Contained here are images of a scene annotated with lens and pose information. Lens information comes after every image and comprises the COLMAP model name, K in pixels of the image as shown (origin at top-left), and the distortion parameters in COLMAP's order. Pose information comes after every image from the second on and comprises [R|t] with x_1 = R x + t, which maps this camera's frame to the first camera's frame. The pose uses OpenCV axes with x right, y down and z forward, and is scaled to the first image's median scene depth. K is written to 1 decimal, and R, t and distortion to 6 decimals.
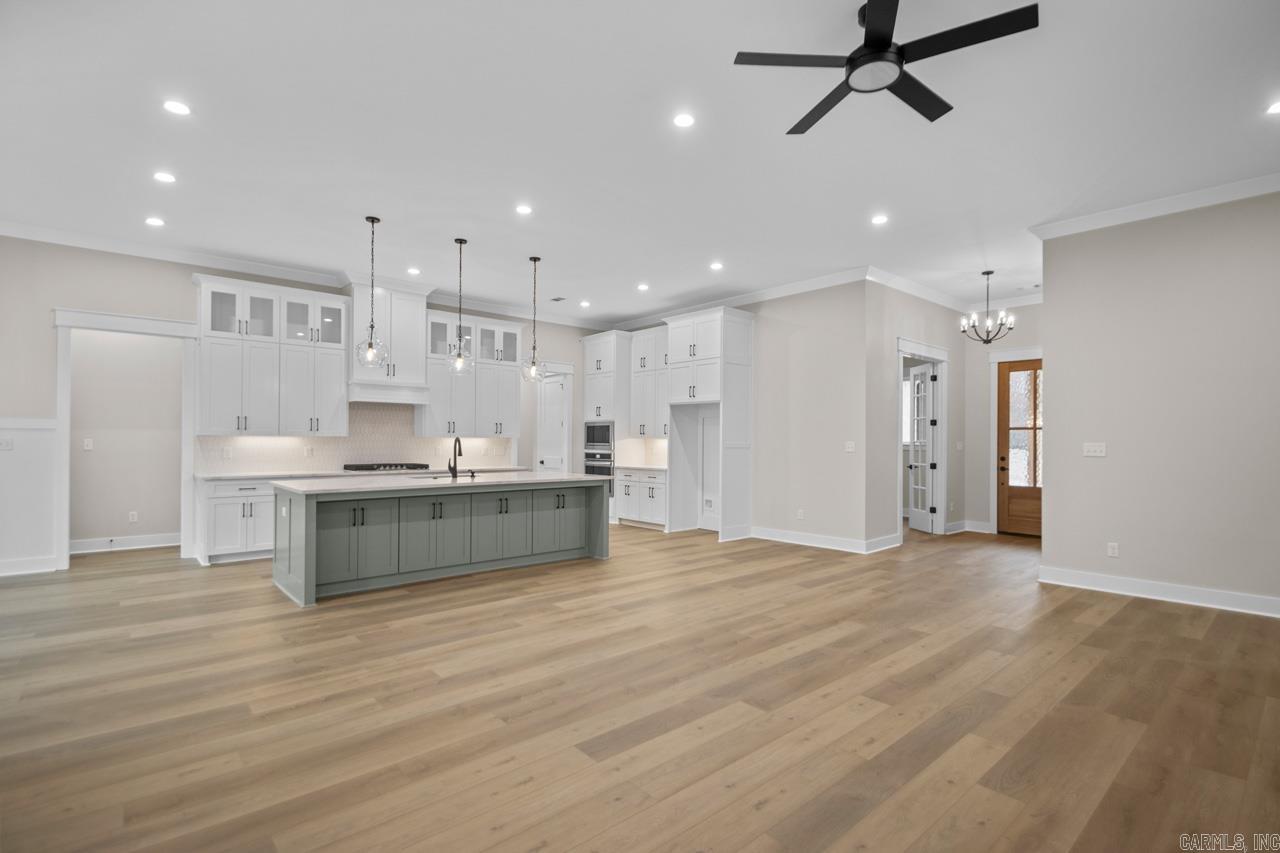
lens RADIAL K [[604.1, 0, 651.9], [0, 604.1, 433.2], [0, 0, 1]] dist [0.016463, -0.015692]
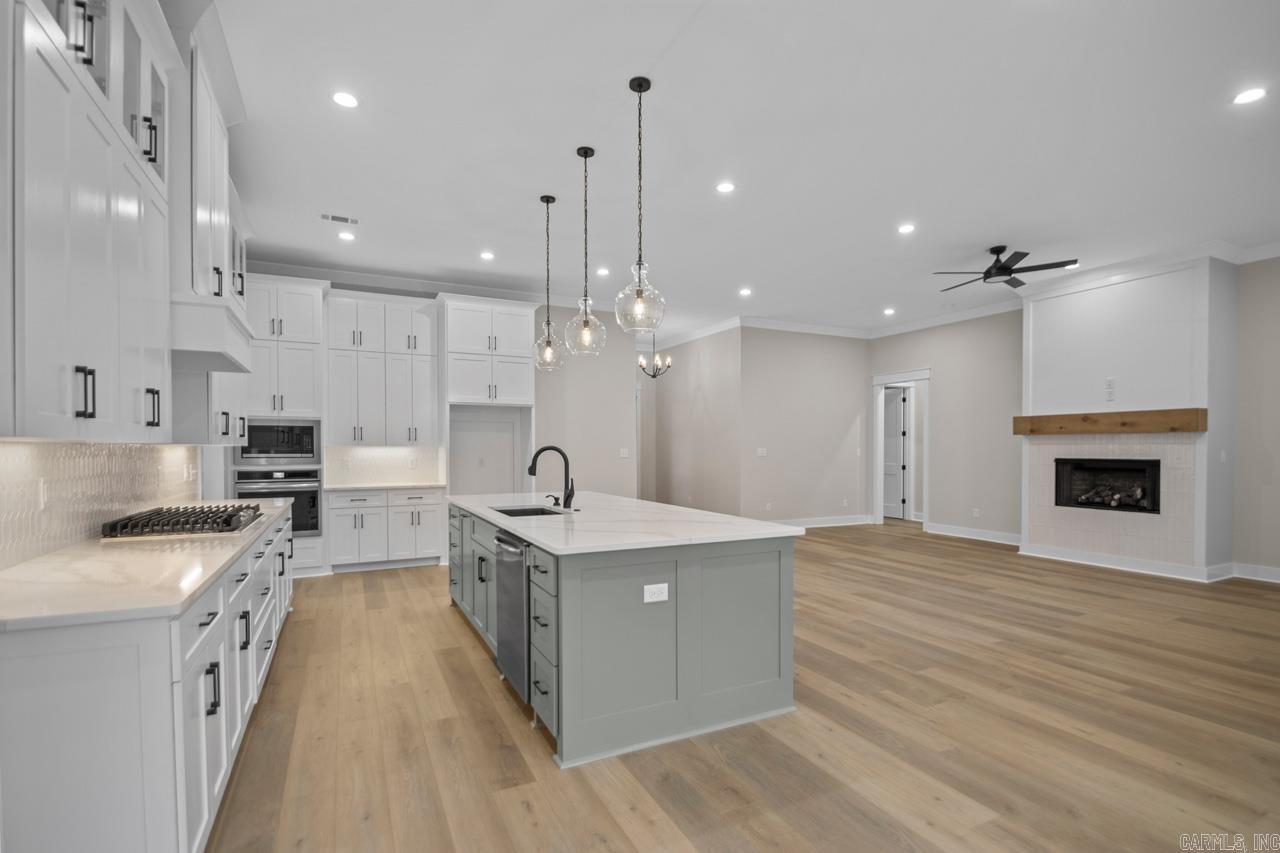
lens RADIAL K [[604.1, 0, 650.5], [0, 604.1, 456.8], [0, 0, 1]] dist [0.016463, -0.015692]
pose [[0.260190, -0.018718, 0.965376, -0.789901], [-0.010389, 0.999700, 0.022183, 0.002396], [-0.965502, -0.015801, 0.259917, 0.629544]]
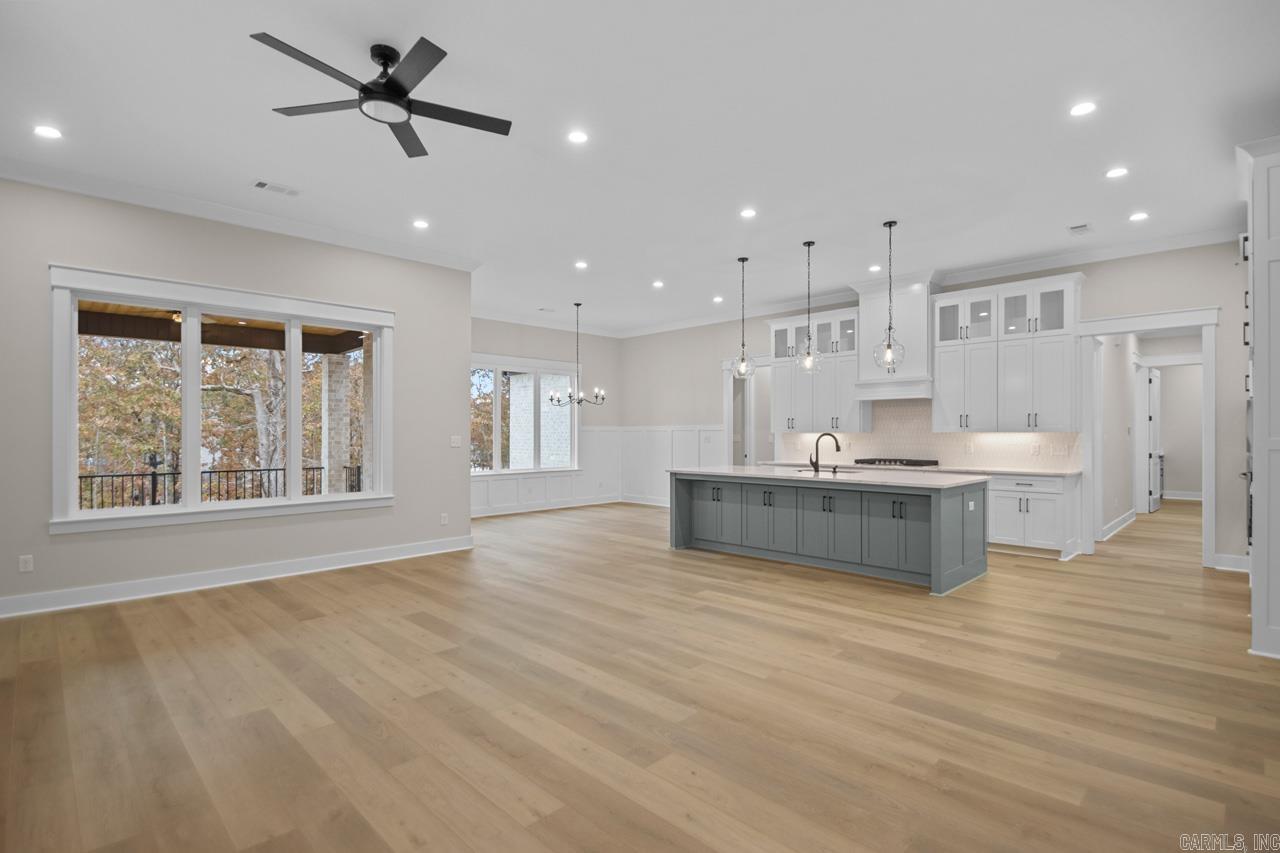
lens RADIAL K [[604.1, 0, 643.2], [0, 604.1, 434.0], [0, 0, 1]] dist [0.016463, -0.015692]
pose [[0.058731, -0.006068, -0.998255, 0.586087], [0.014079, 0.999887, -0.005250, 0.008159], [0.998175, -0.013746, 0.058810, 0.544904]]
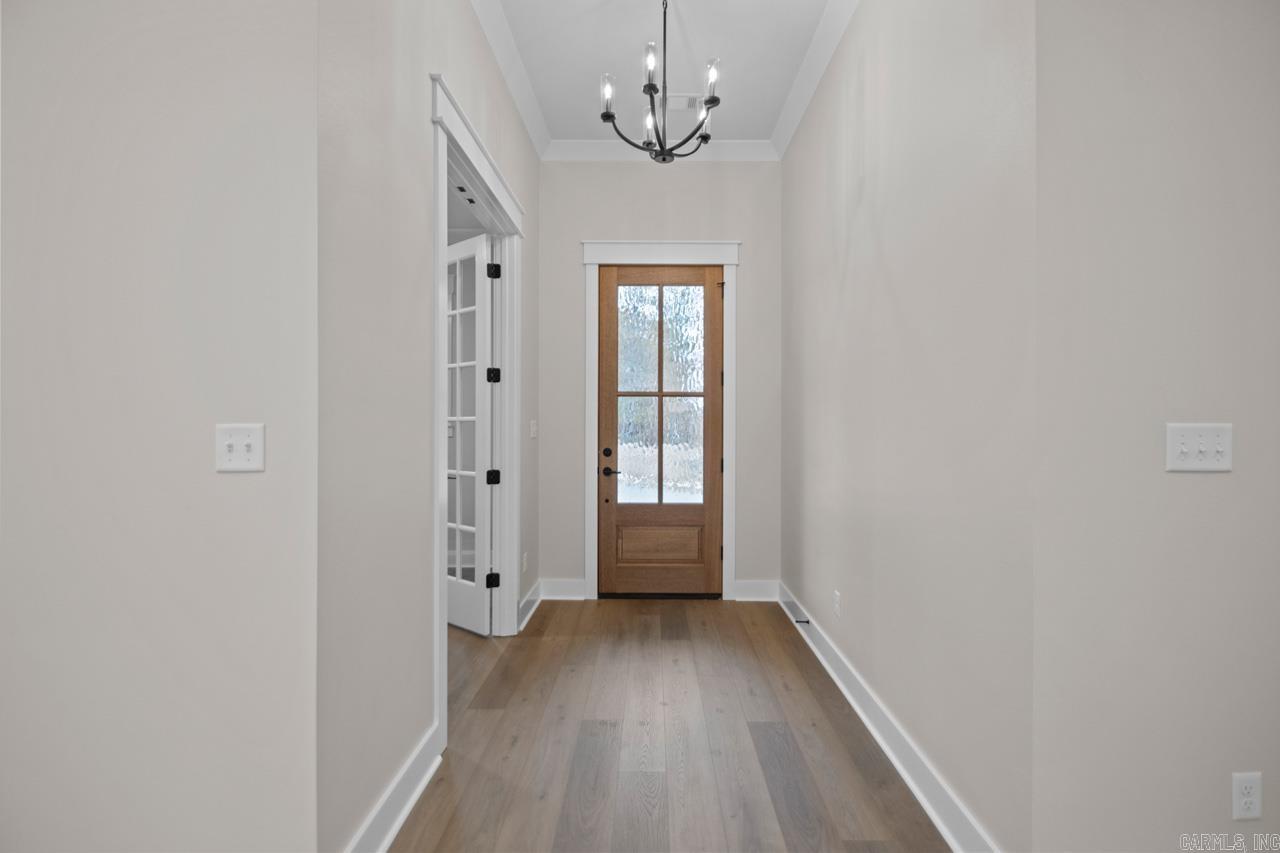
lens RADIAL K [[604.1, 0, 652.1], [0, 604.1, 420.4], [0, 0, 1]] dist [0.016463, -0.015692]
pose [[0.676469, -0.006729, 0.736441, 0.261457], [-0.005083, 0.999892, 0.013804, 0.008969], [-0.736454, -0.013081, 0.676361, 0.725623]]
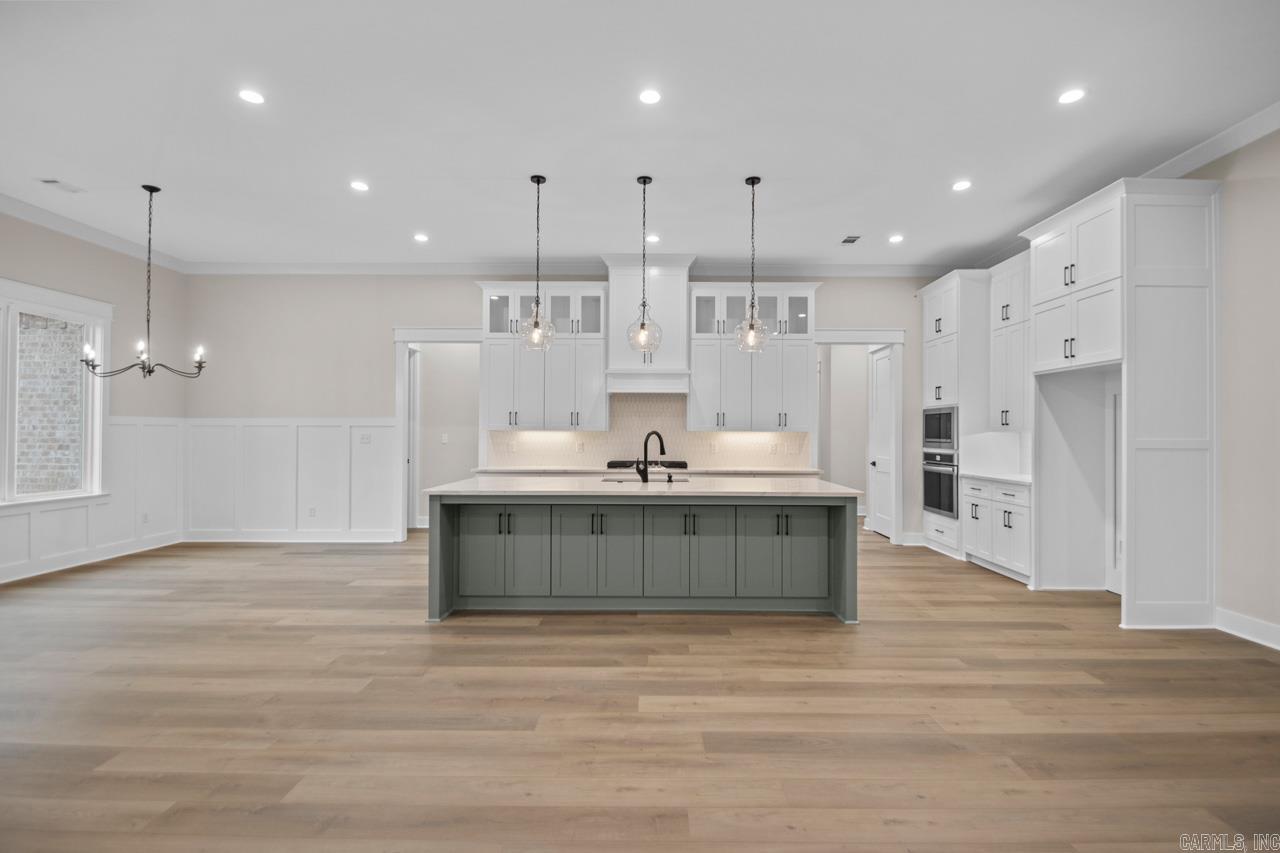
lens RADIAL K [[604.1, 0, 649.1], [0, 604.1, 421.4], [0, 0, 1]] dist [0.016463, -0.015692]
pose [[0.740846, -0.016528, -0.671472, 0.175292], [0.008526, 0.999848, -0.015204, 0.005485], [0.671621, 0.005539, 0.740874, 0.356283]]
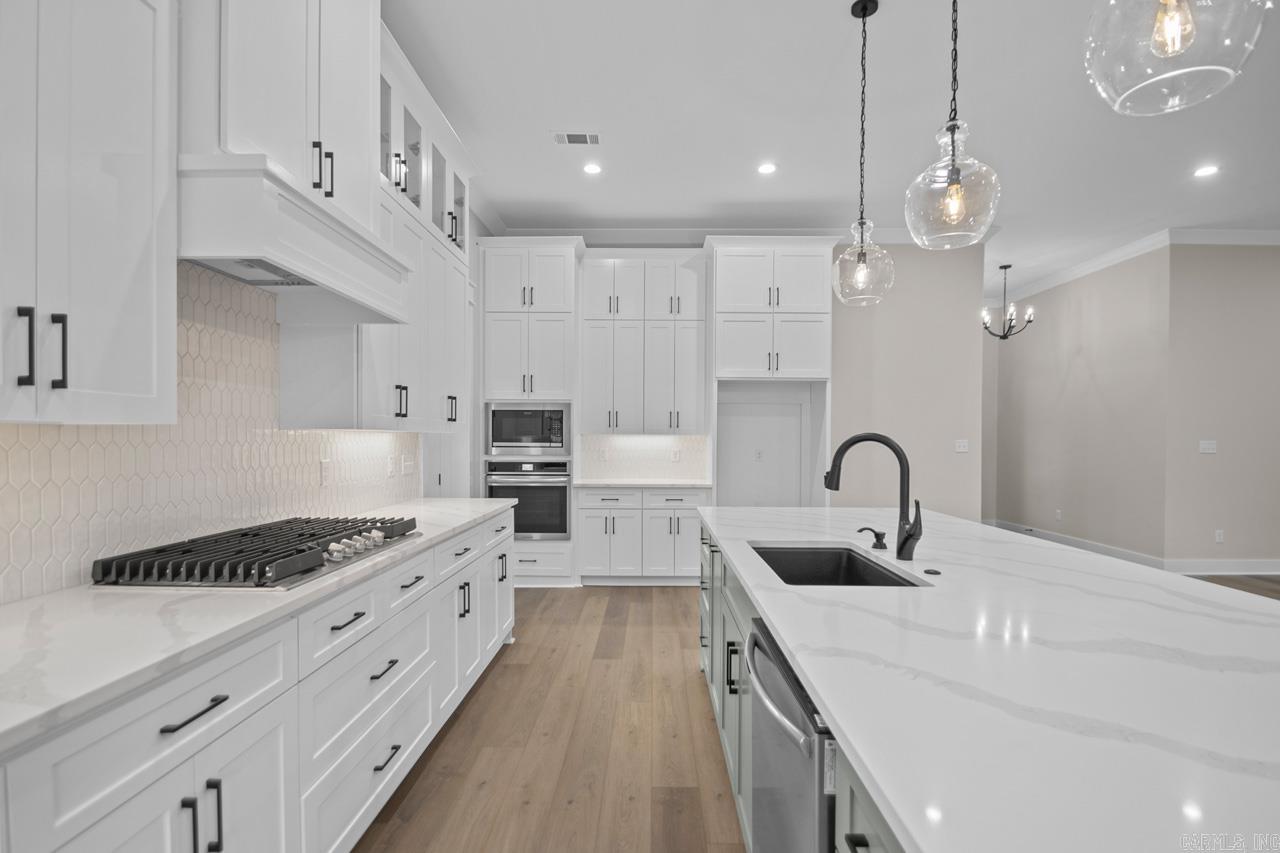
lens RADIAL K [[604.1, 0, 649.6], [0, 604.1, 445.0], [0, 0, 1]] dist [0.016463, -0.015692]
pose [[0.670207, -0.010518, 0.742100, -0.555223], [-0.011885, 0.999619, 0.024901, 0.005354], [-0.742079, -0.025509, 0.669827, 0.750001]]
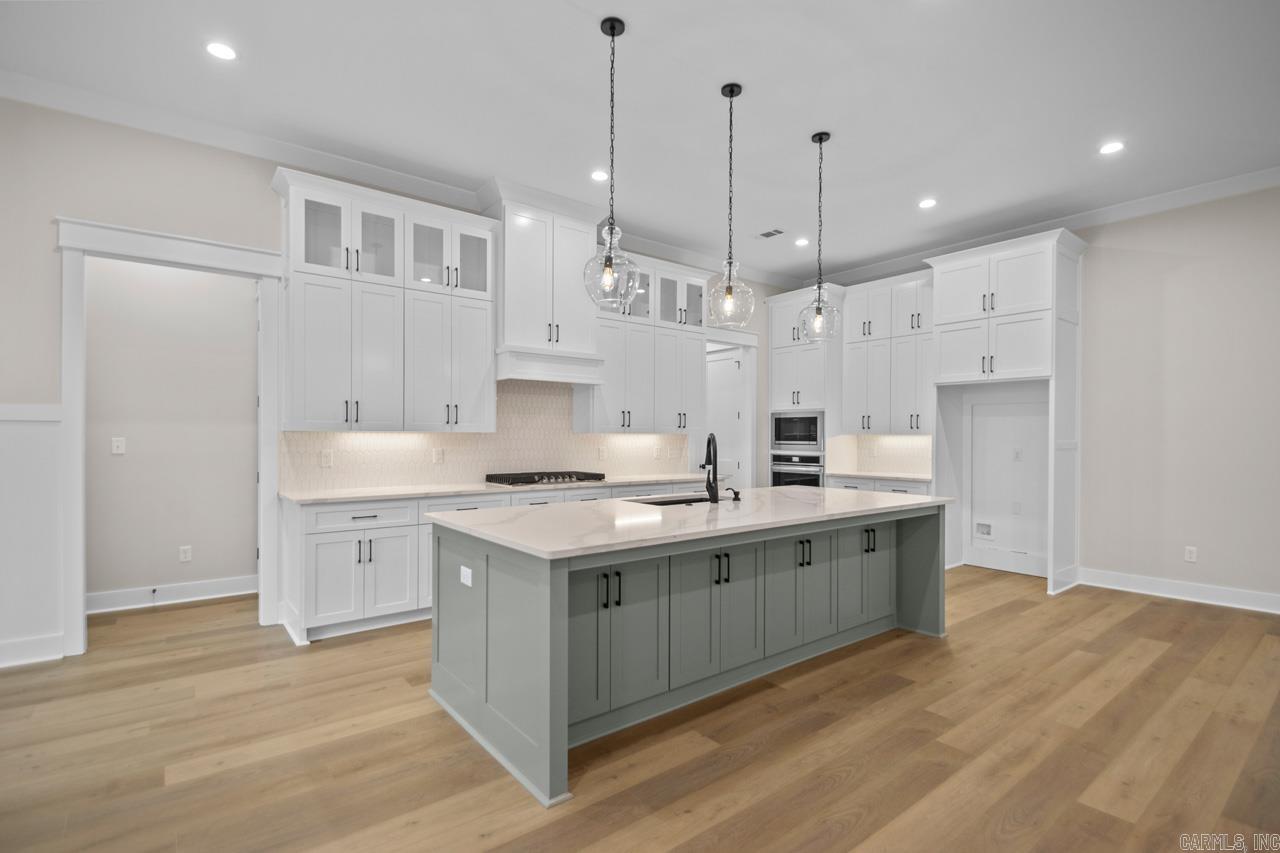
lens RADIAL K [[604.1, 0, 650.2], [0, 604.1, 435.3], [0, 0, 1]] dist [0.016463, -0.015692]
pose [[0.998677, -0.001497, -0.051401, -0.303493], [0.002017, 0.999947, 0.010063, 0.002163], [0.051383, -0.010154, 0.998627, 0.352073]]
